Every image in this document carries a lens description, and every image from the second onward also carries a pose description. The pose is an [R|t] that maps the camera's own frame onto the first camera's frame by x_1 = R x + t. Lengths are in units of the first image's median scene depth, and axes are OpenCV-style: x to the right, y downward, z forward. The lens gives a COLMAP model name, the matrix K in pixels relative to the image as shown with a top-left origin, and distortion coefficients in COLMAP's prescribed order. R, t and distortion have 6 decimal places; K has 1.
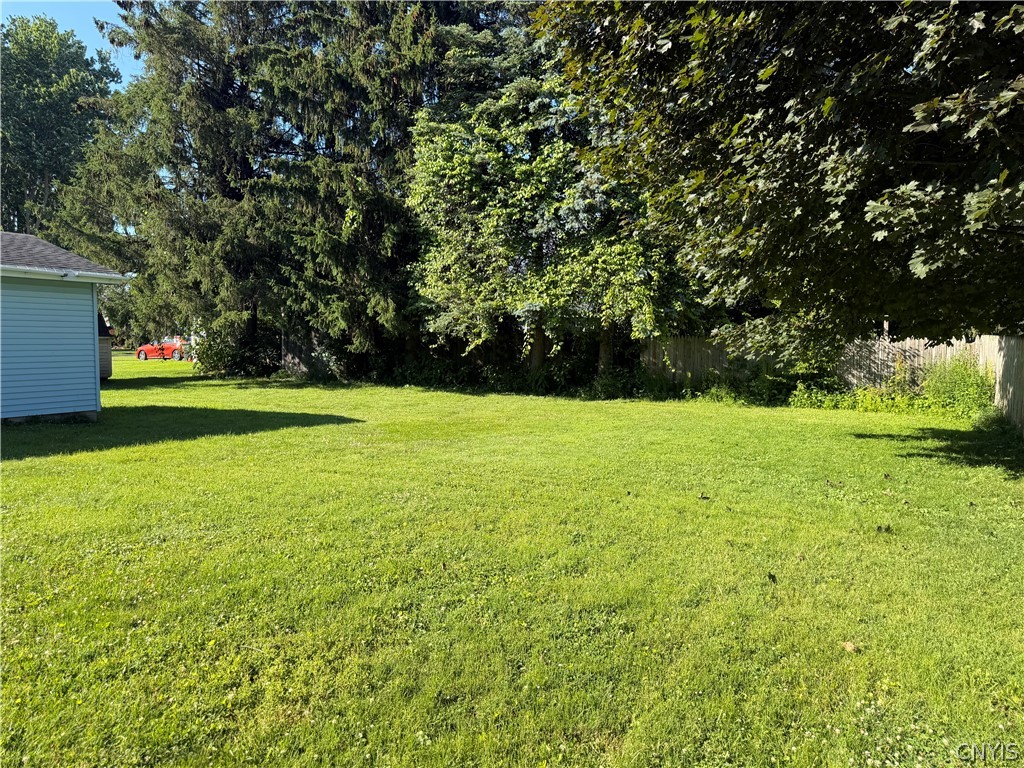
lens RADIAL K [[723.2, 0, 504.1], [0, 723.2, 380.6], [0, 0, 1]] dist [-0.003206, -0.008346]
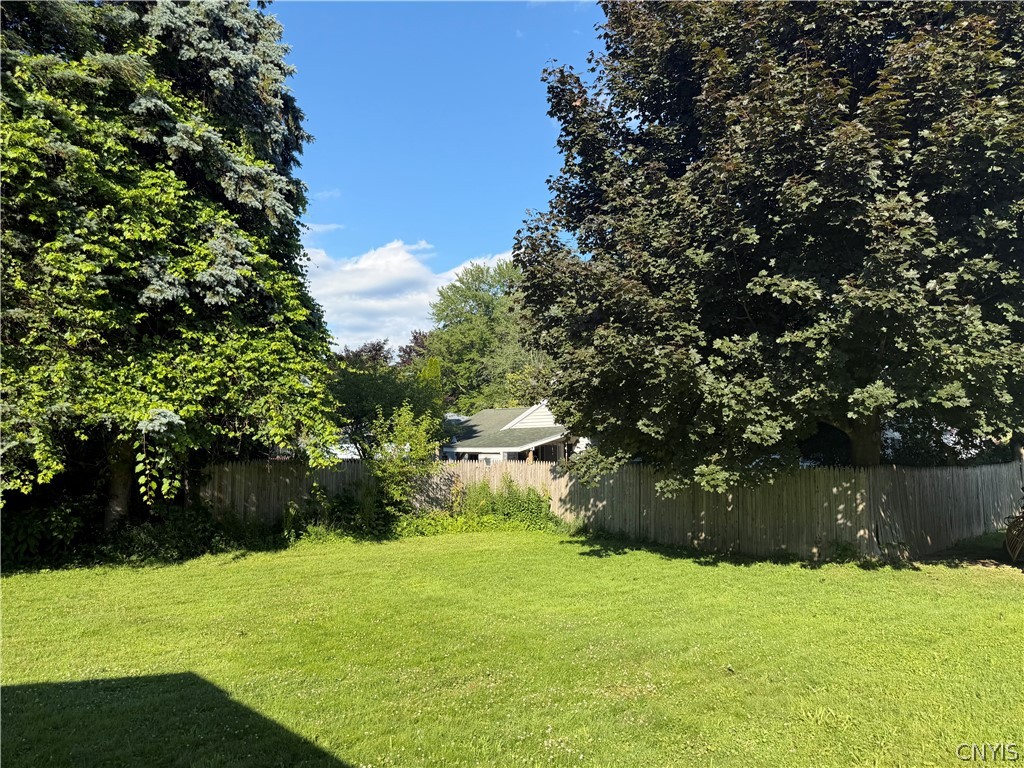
lens RADIAL K [[723.2, 0, 504.1], [0, 723.2, 380.6], [0, 0, 1]] dist [-0.003206, -0.008346]
pose [[0.348012, 0.093654, 0.932800, -0.416962], [0.053700, 0.991373, -0.119569, -0.043049], [-0.935951, 0.091703, 0.339980, 0.499814]]
